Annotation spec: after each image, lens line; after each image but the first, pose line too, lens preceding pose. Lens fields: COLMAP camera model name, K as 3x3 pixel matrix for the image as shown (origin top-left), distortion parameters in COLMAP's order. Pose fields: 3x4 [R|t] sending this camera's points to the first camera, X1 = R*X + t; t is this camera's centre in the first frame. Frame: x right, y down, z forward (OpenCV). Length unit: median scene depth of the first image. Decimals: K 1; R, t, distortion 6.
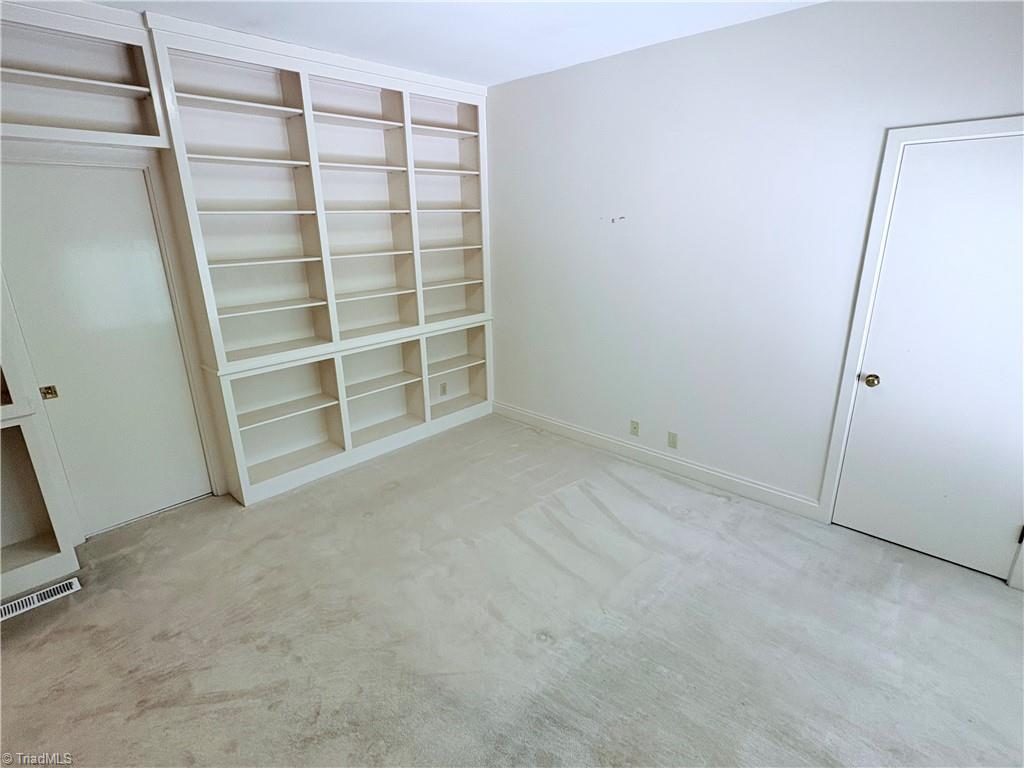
lens RADIAL K [[516.1, 0, 510.6], [0, 516.1, 382.2], [0, 0, 1]] dist [0.003650, -0.000553]
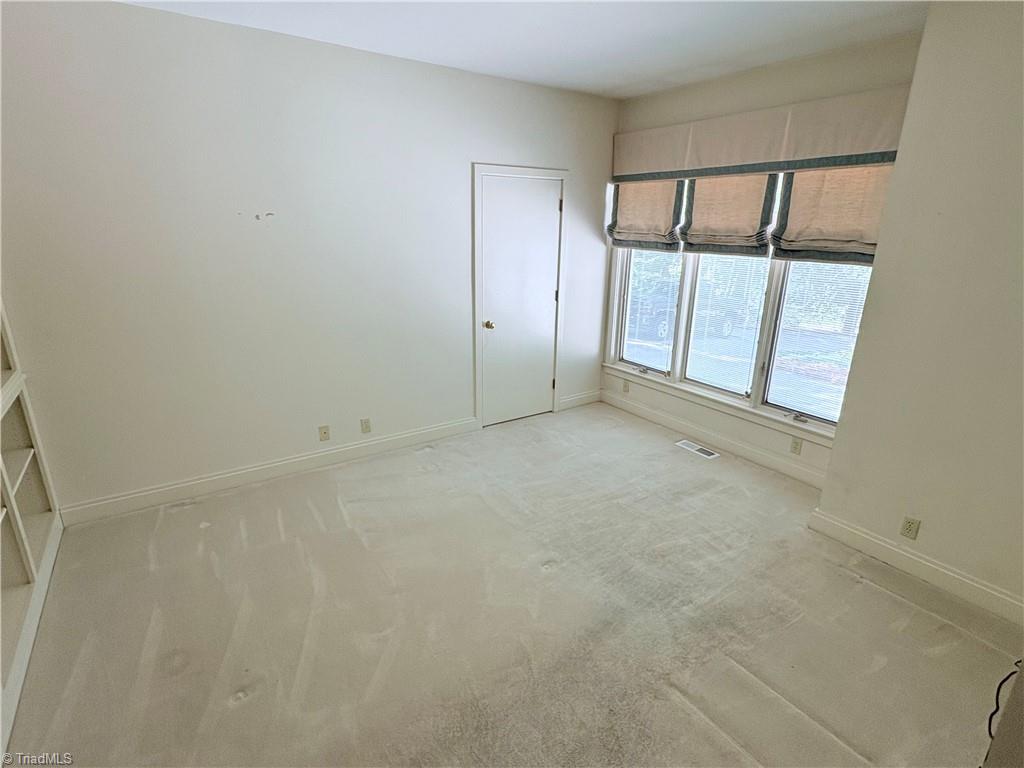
lens RADIAL K [[516.1, 0, 509.5], [0, 516.1, 384.7], [0, 0, 1]] dist [0.003650, -0.000553]
pose [[0.225207, -0.275124, 0.934660, -0.646880], [0.280052, 0.937100, 0.208364, -0.116130], [-0.933195, 0.214828, 0.288090, 0.434901]]
